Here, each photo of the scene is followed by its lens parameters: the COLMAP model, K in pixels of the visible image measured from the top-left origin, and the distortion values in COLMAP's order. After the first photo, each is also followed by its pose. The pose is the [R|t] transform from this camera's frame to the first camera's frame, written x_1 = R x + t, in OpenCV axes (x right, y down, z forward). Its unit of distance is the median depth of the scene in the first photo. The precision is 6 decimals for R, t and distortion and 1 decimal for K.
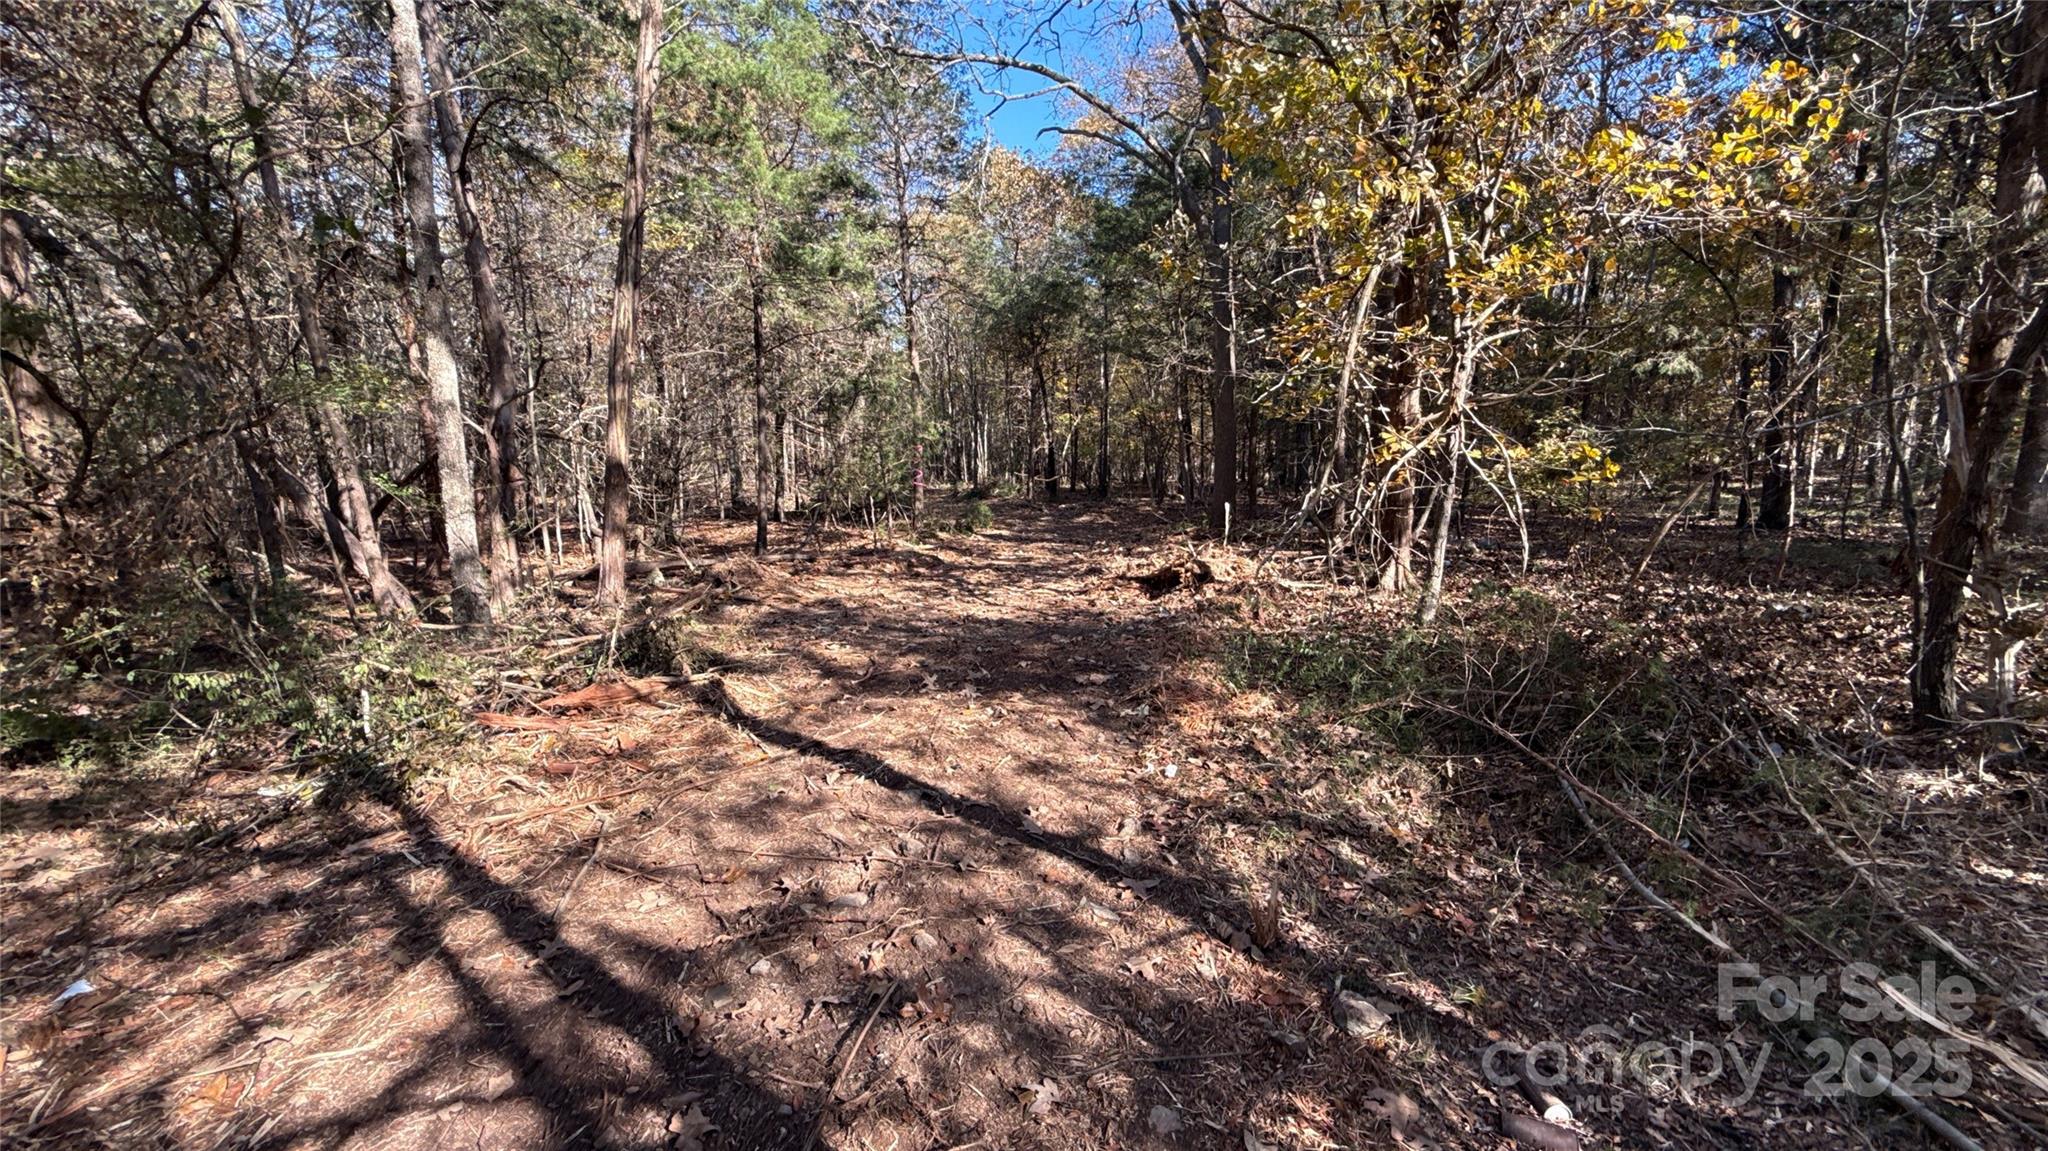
lens RADIAL K [[817.2, 0, 1024.0], [0, 817.2, 575.5], [0, 0, 1]] dist [0.001140, 0.000049]
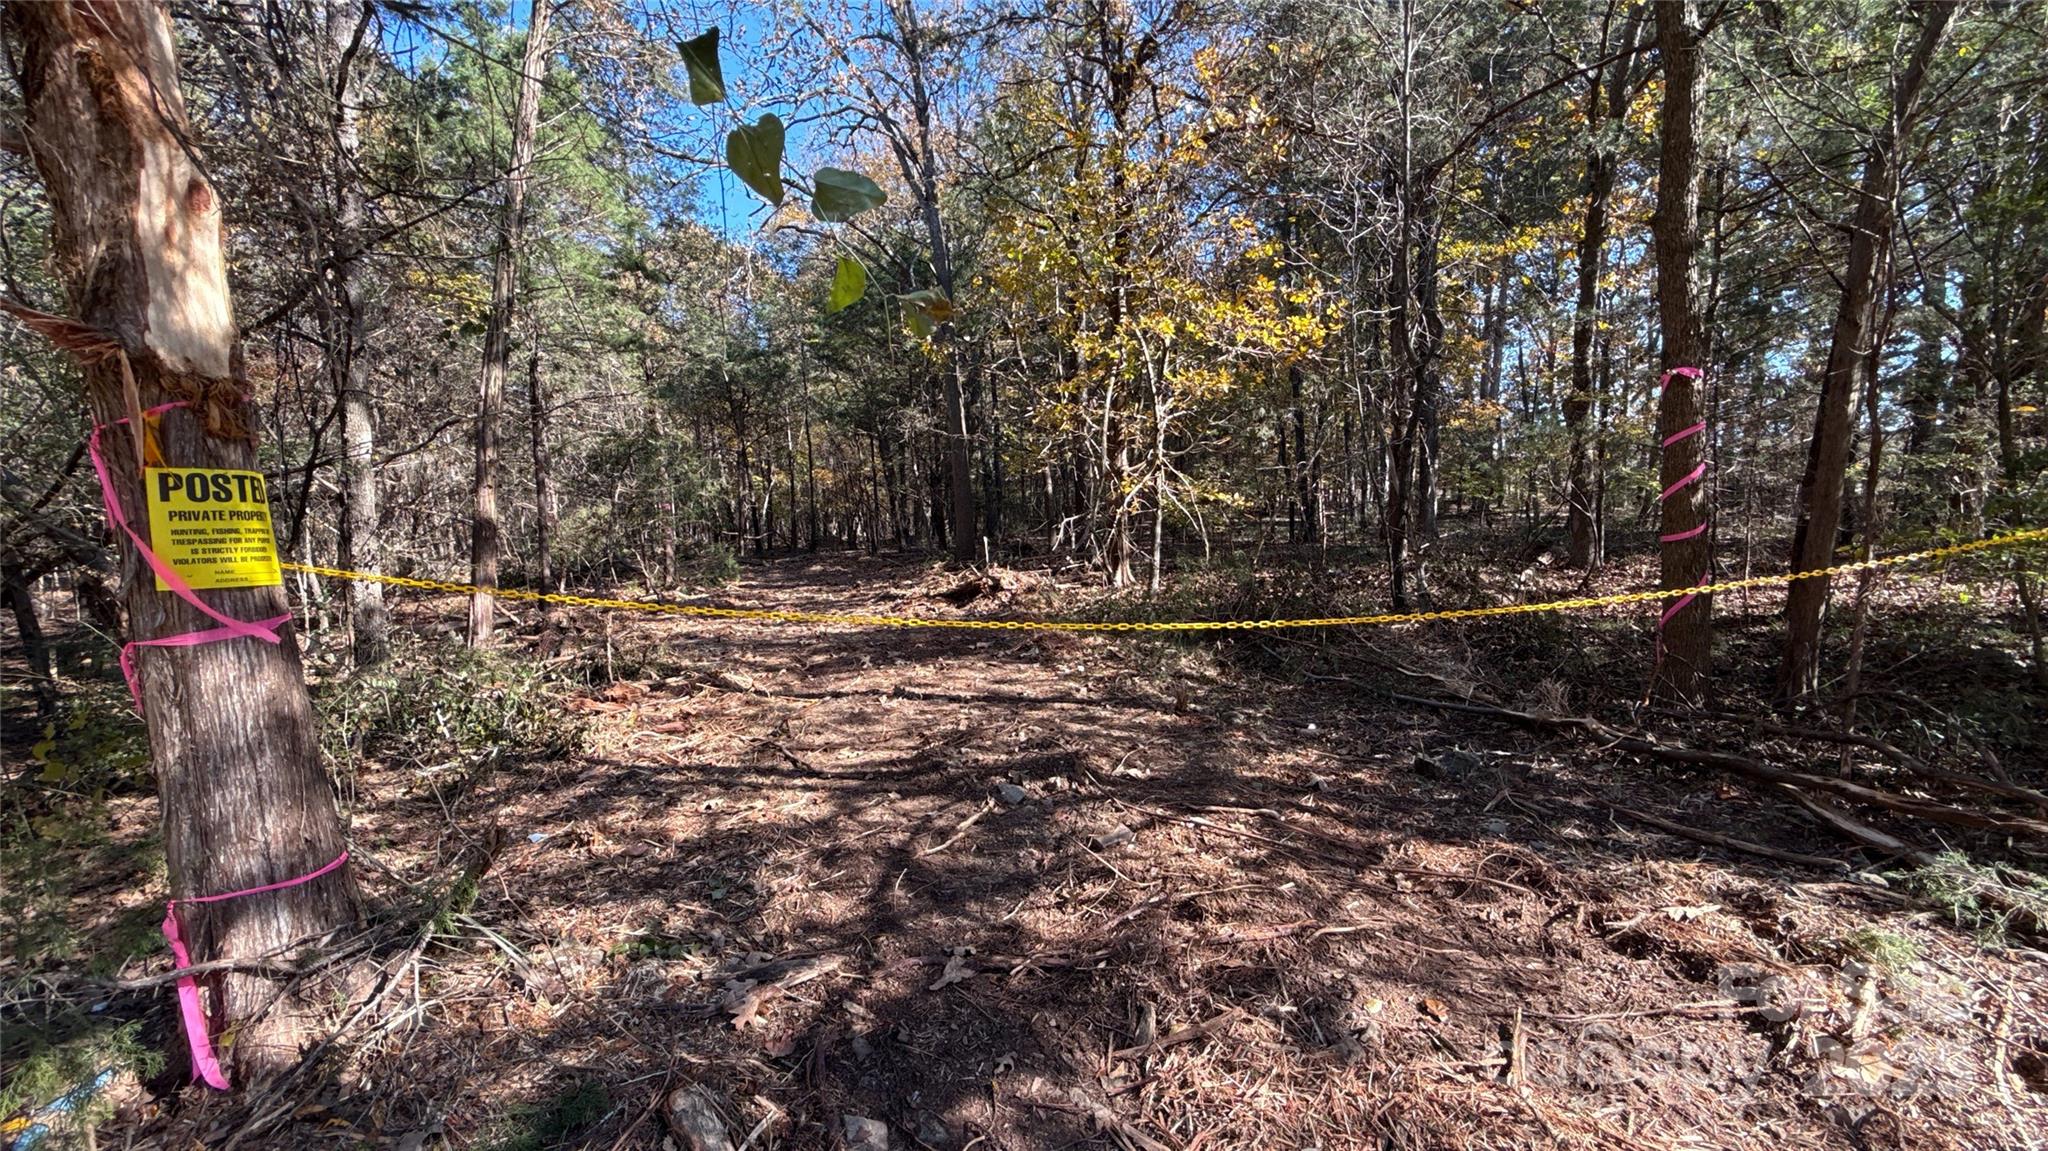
lens RADIAL K [[817.2, 0, 1024.0], [0, 817.2, 575.5], [0, 0, 1]] dist [0.001140, 0.000049]
pose [[0.912159, -0.067068, 0.404313, -0.303630], [0.095953, 0.994048, -0.051583, 0.060199], [-0.398447, 0.085847, 0.913165, -0.264921]]
